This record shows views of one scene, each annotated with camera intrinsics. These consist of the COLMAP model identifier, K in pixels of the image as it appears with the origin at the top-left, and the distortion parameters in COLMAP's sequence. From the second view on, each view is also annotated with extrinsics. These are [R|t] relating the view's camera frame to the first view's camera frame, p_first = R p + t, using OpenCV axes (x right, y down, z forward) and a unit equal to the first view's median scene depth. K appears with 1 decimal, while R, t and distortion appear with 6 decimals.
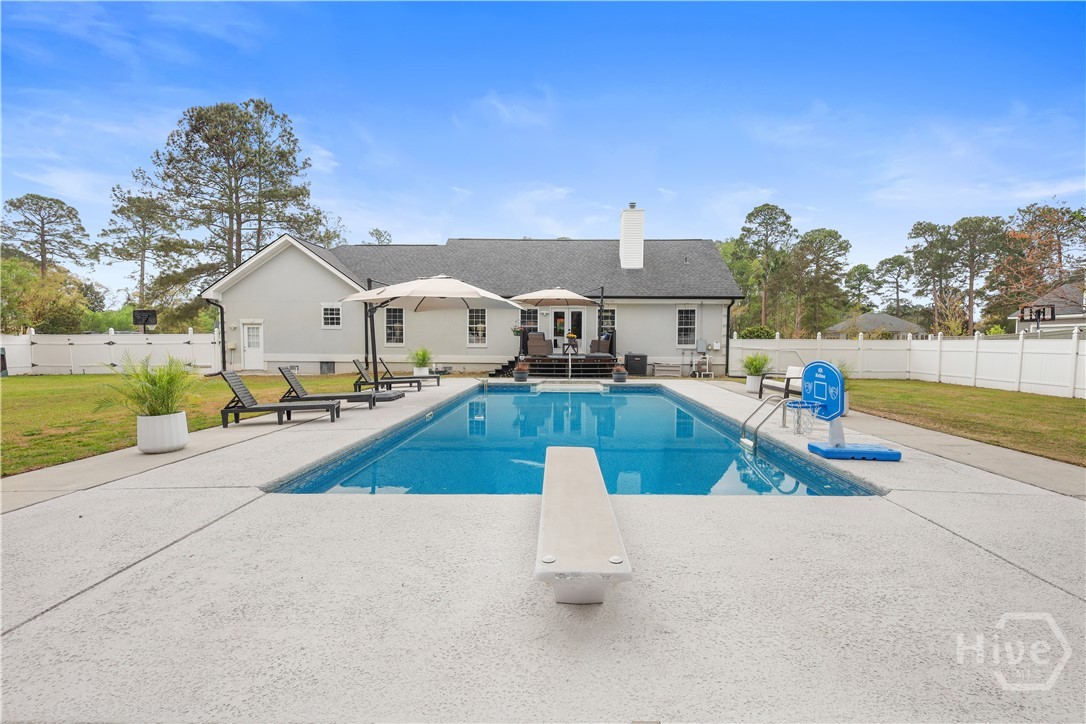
lens RADIAL K [[514.2, 0, 549.7], [0, 514.2, 354.7], [0, 0, 1]] dist [0.002565, 0.000335]
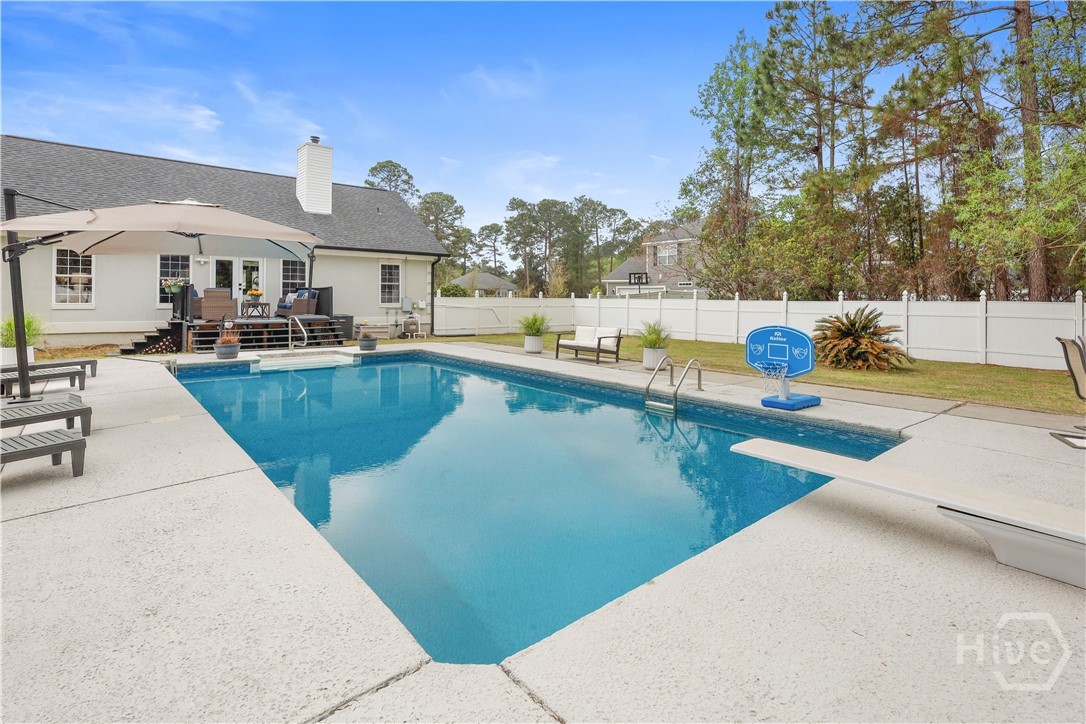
lens RADIAL K [[529.0, 0, 545.0], [0, 529.0, 295.0], [0, 0, 1]] dist [-0.000601, -0.000171]
pose [[0.743412, 0.002926, 0.668827, -0.144817], [0.015319, 0.999654, -0.021400, -0.008713], [-0.668658, 0.026154, 0.743110, 0.105764]]
